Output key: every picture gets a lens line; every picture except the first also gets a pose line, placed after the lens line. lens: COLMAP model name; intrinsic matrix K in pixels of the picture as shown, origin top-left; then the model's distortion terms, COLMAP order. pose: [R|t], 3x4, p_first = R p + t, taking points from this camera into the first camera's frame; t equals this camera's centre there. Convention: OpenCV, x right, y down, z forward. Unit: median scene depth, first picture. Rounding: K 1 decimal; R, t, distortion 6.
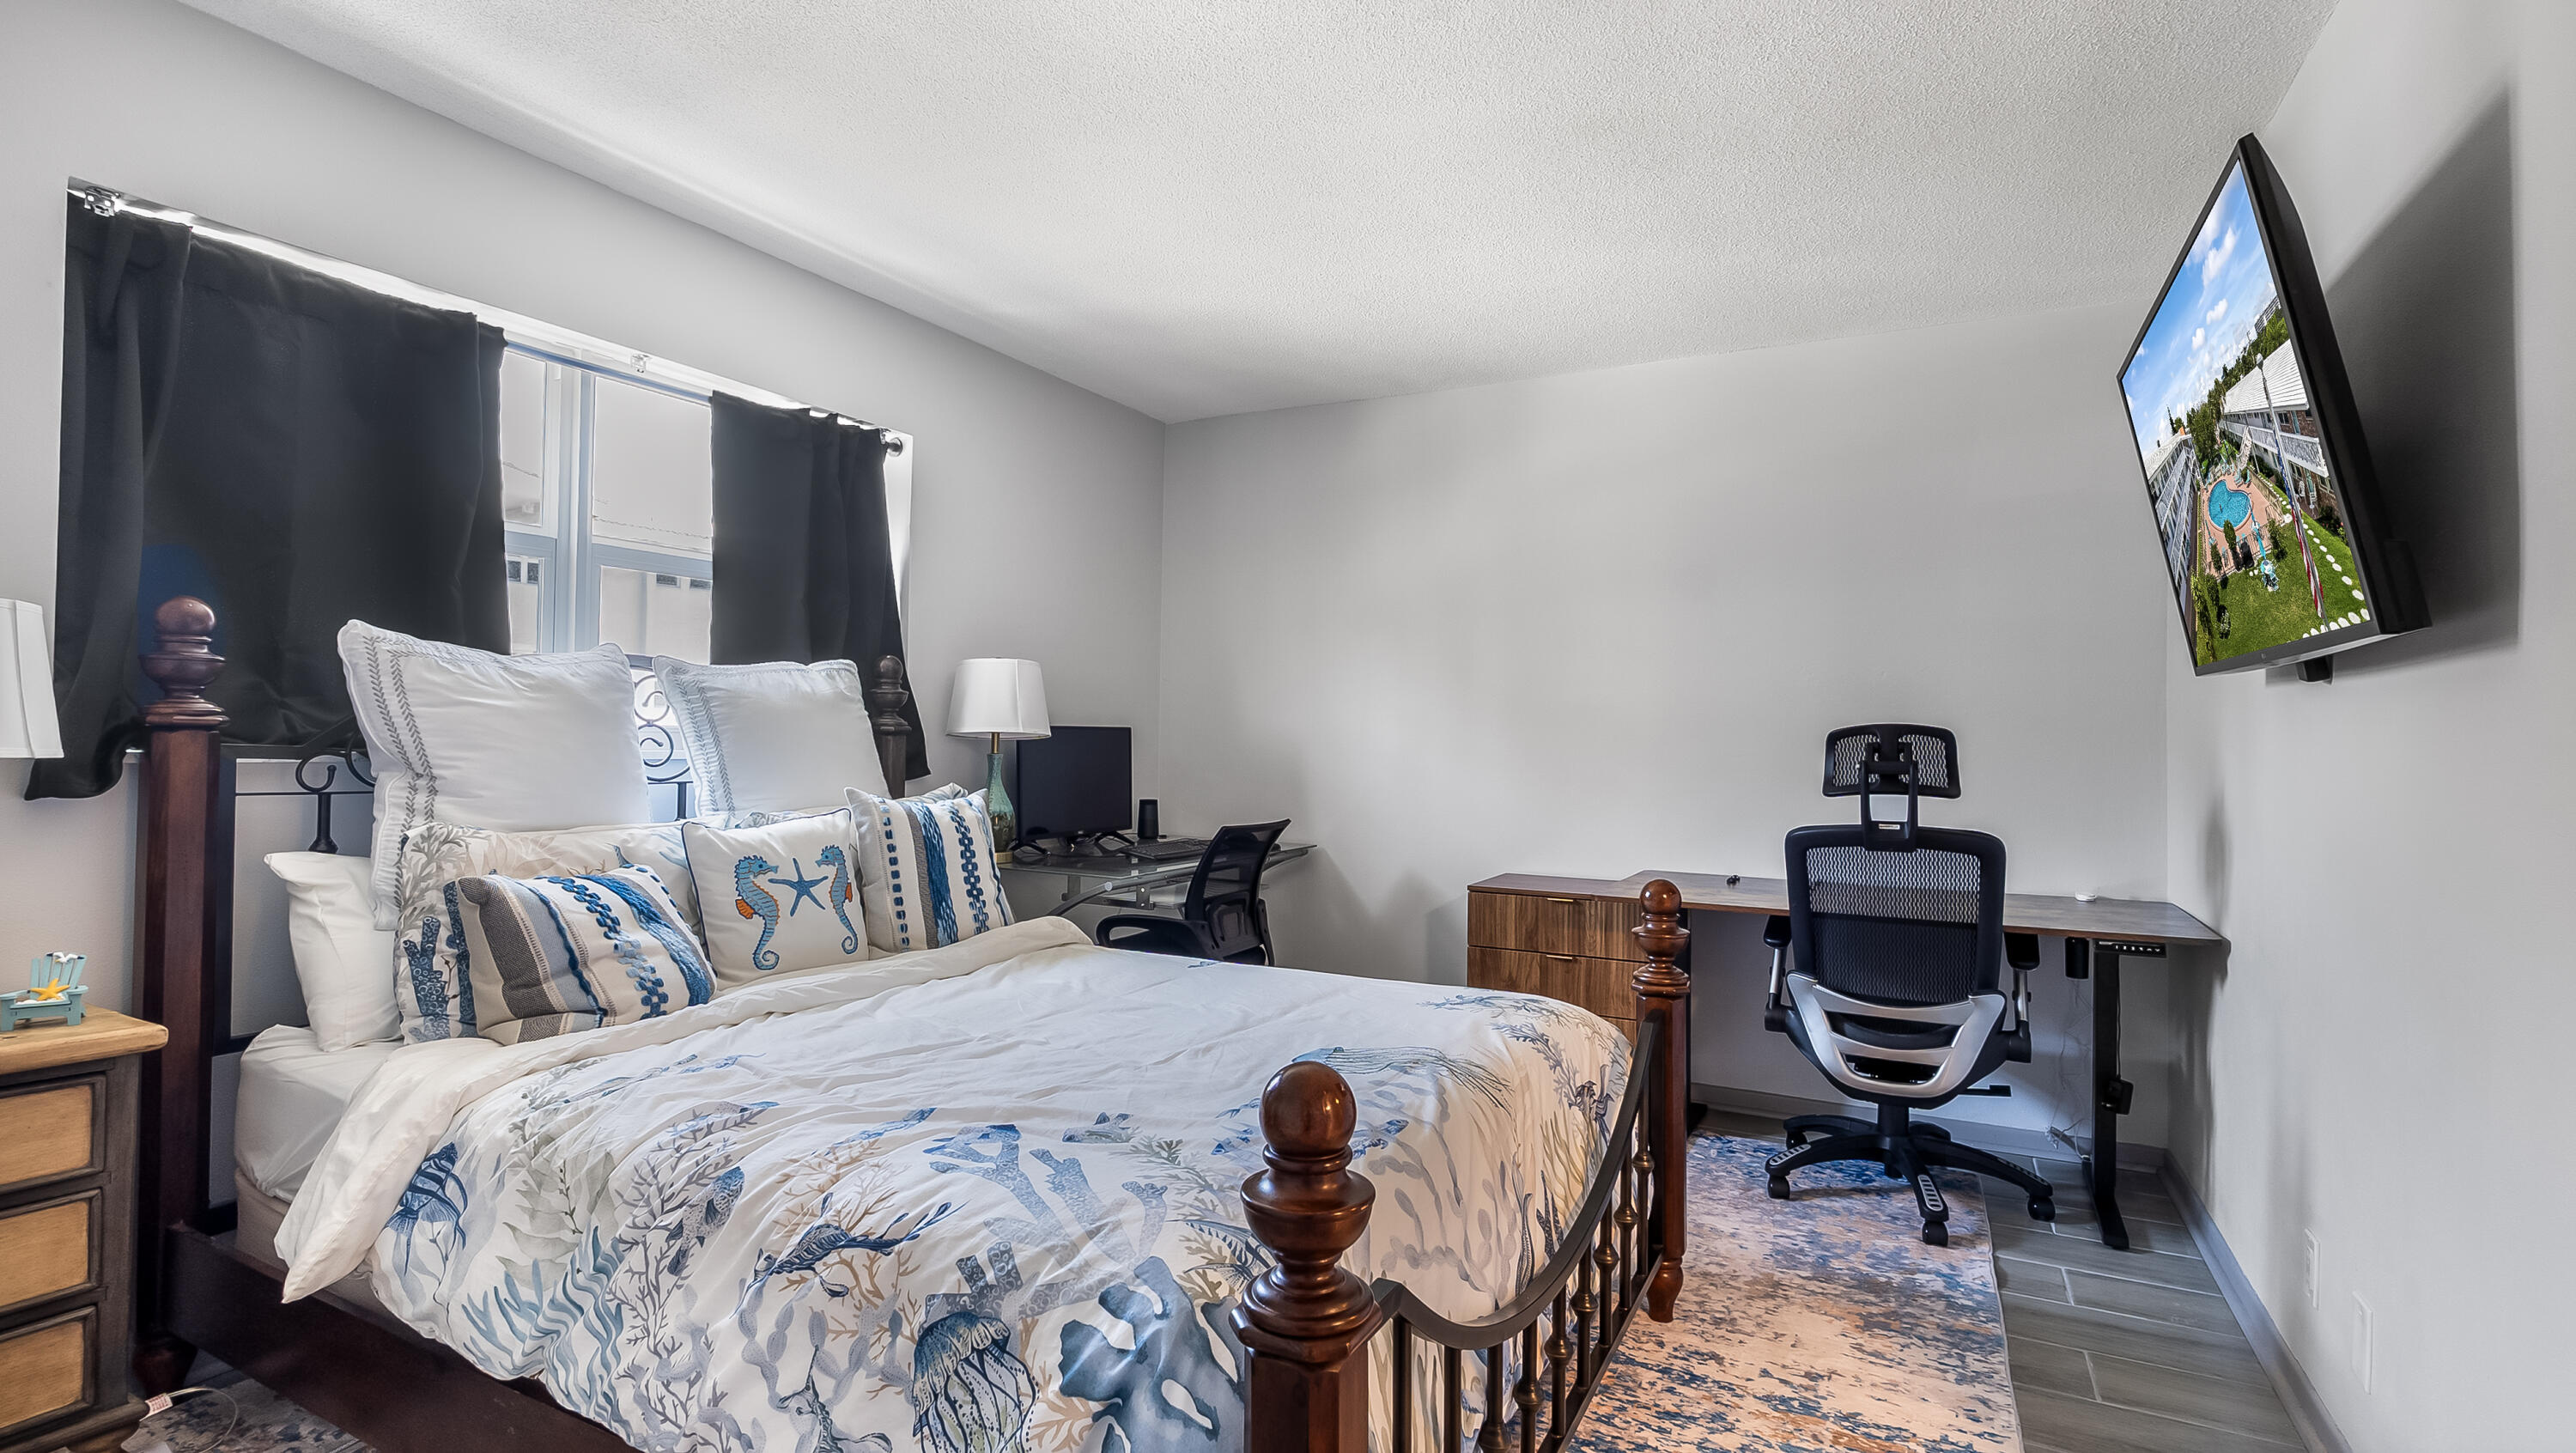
lens RADIAL K [[1189.1, 0, 1292.3], [0, 1189.1, 724.1], [0, 0, 1]] dist [-0.007597, 0.001330]
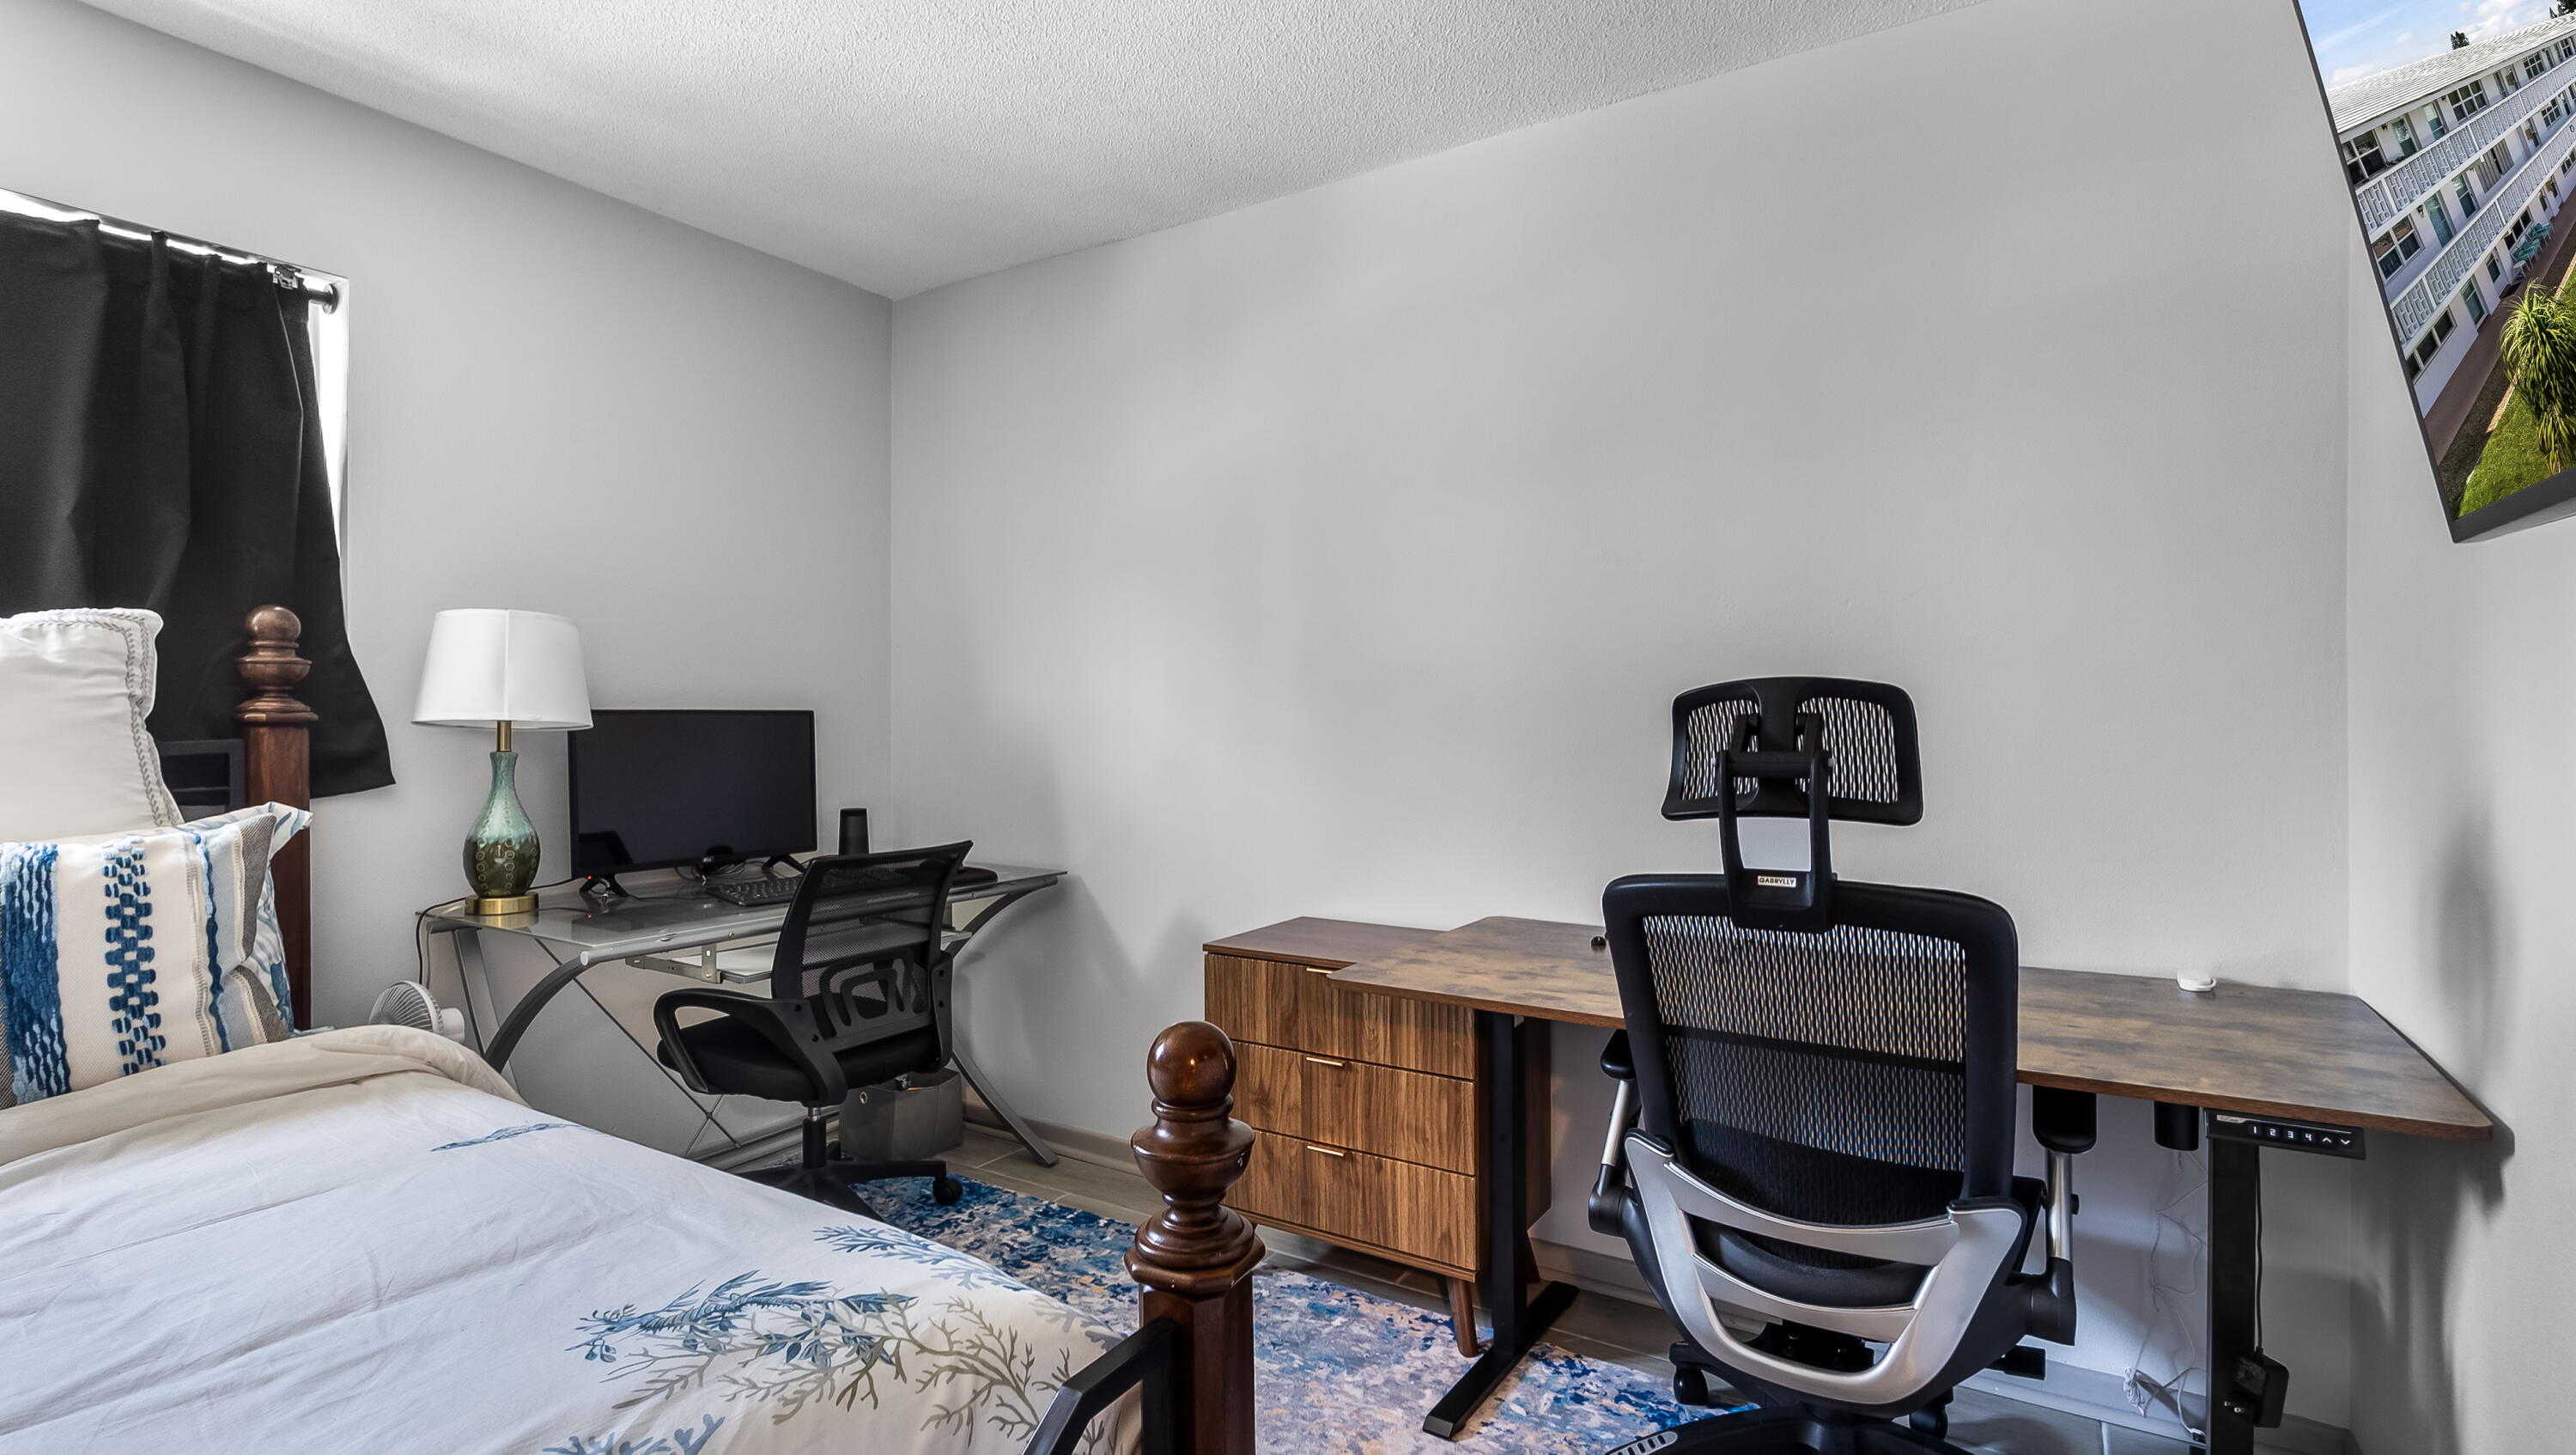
lens RADIAL K [[1189.2, 0, 1289.8], [0, 1189.2, 729.2], [0, 0, 1]] dist [-0.007597, 0.001330]
pose [[0.997135, -0.014062, -0.074327, 0.378077], [0.015334, 0.999745, 0.016568, 0.011784], [0.074075, -0.017660, 0.997096, 0.545784]]
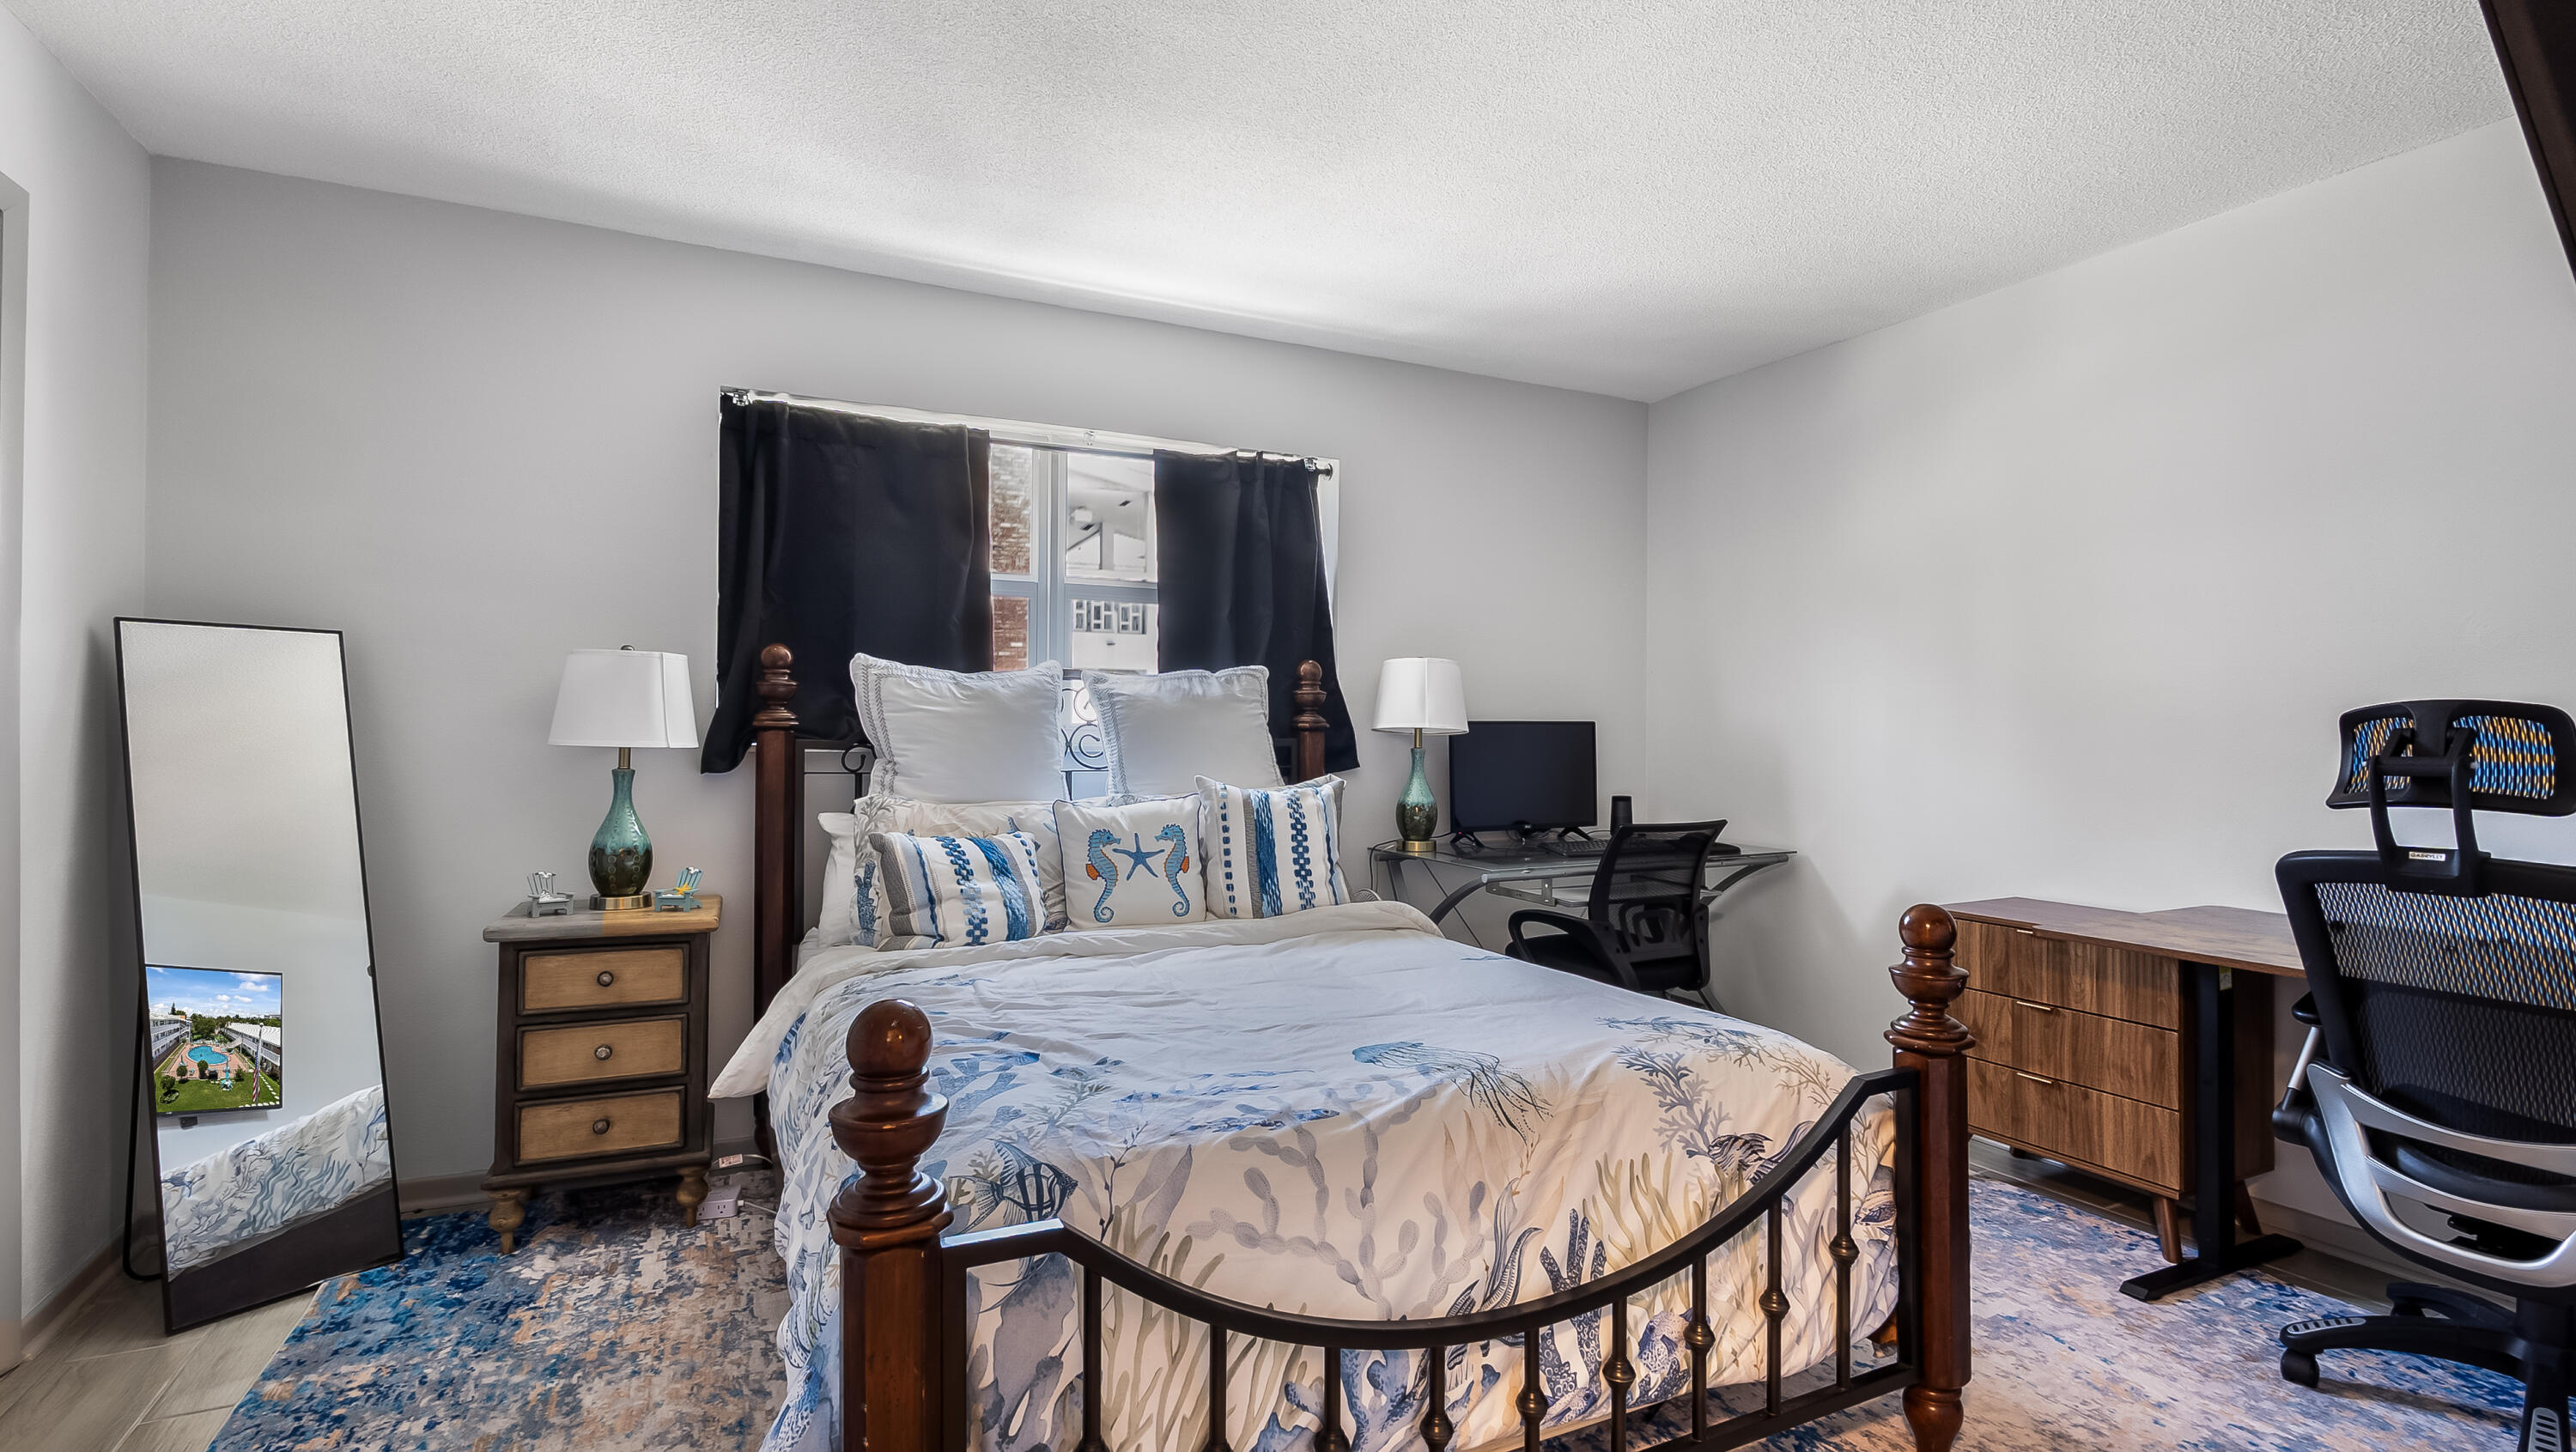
lens RADIAL K [[1189.0, 0, 1292.5], [0, 1189.0, 723.2], [0, 0, 1]] dist [-0.007597, 0.001330]
pose [[0.811677, -0.012626, -0.583970, 0.423891], [0.012908, 0.999910, -0.003678, 0.007944], [0.583964, -0.004553, 0.811767, 0.113927]]
